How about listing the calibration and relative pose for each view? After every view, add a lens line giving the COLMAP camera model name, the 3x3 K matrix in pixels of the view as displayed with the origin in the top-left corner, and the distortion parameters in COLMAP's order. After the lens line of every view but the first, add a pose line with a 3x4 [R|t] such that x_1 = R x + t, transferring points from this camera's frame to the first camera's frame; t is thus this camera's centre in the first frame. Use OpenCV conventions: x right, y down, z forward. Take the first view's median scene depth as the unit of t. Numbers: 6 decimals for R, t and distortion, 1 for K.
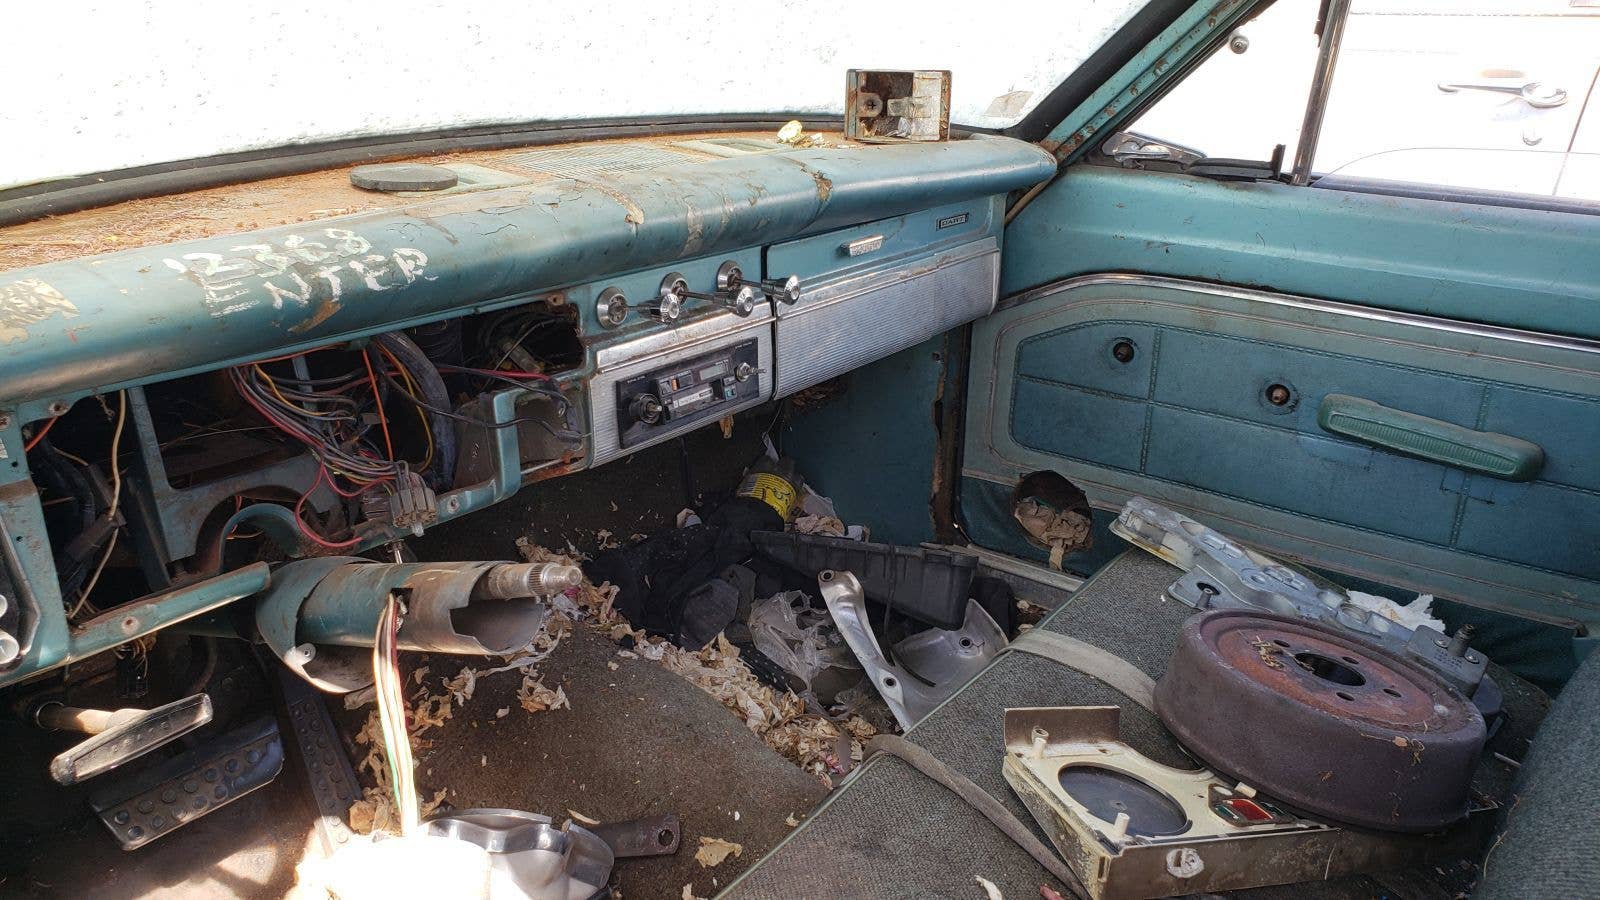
lens RADIAL K [[1275.0, 0, 795.4], [0, 1275.0, 453.4], [0, 0, 1]] dist [0.065452, -0.082336]
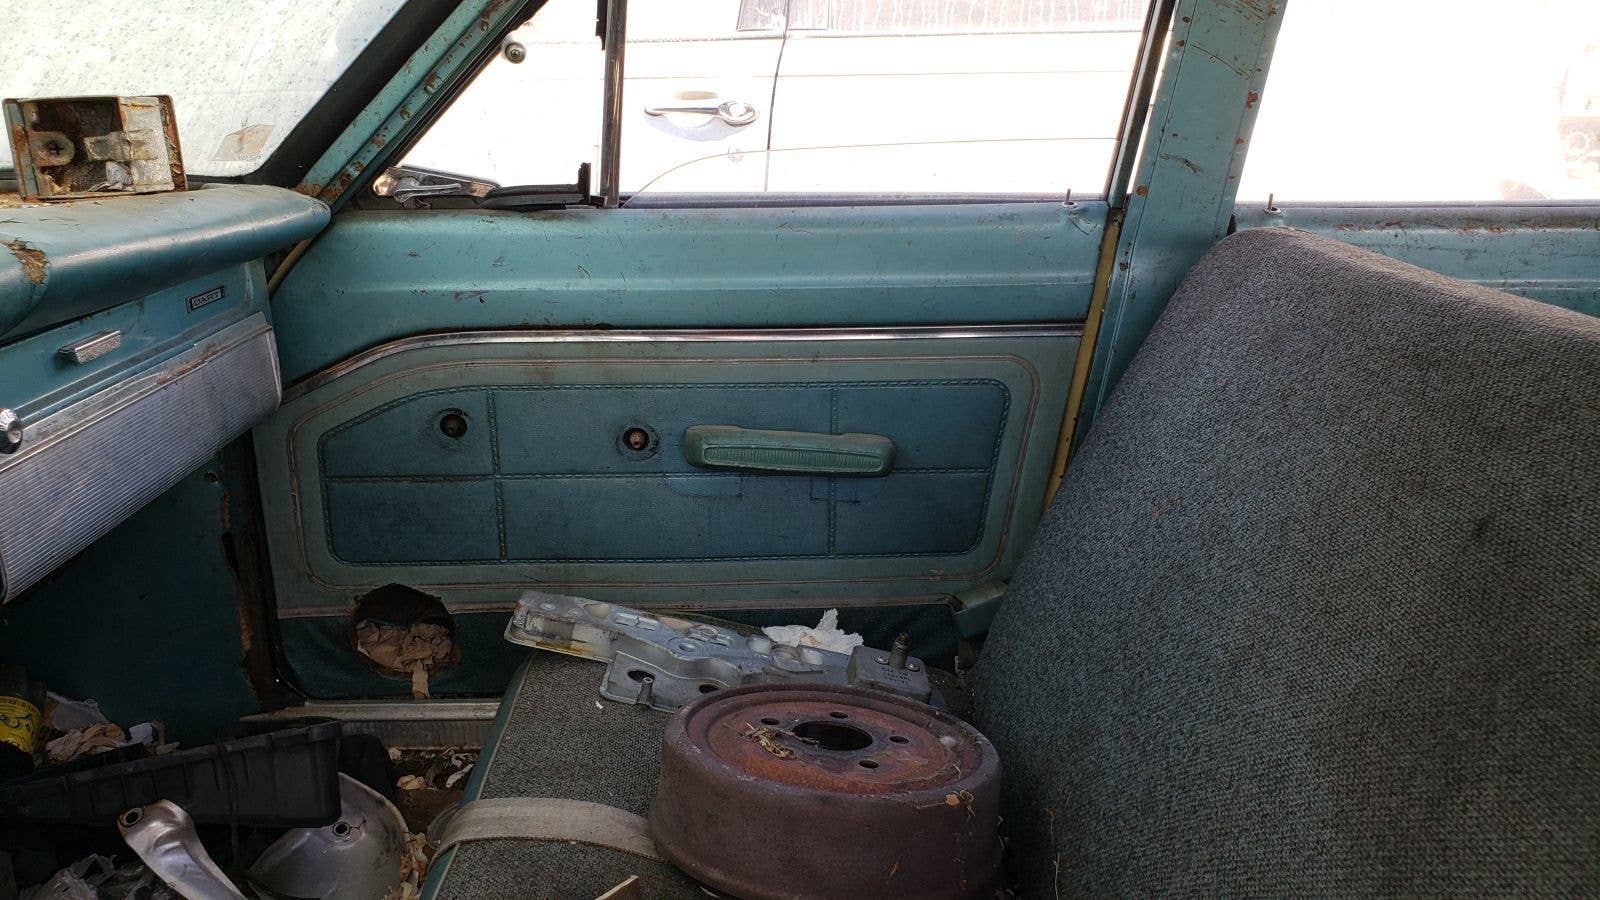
lens RADIAL K [[1275.0, 0, 795.4], [0, 1275.0, 453.4], [0, 0, 1]] dist [0.065452, -0.082336]
pose [[0.809008, -0.208763, 0.549475, -0.029786], [0.233415, 0.972039, 0.025645, -0.033740], [-0.539465, 0.107509, 0.835116, 0.198593]]
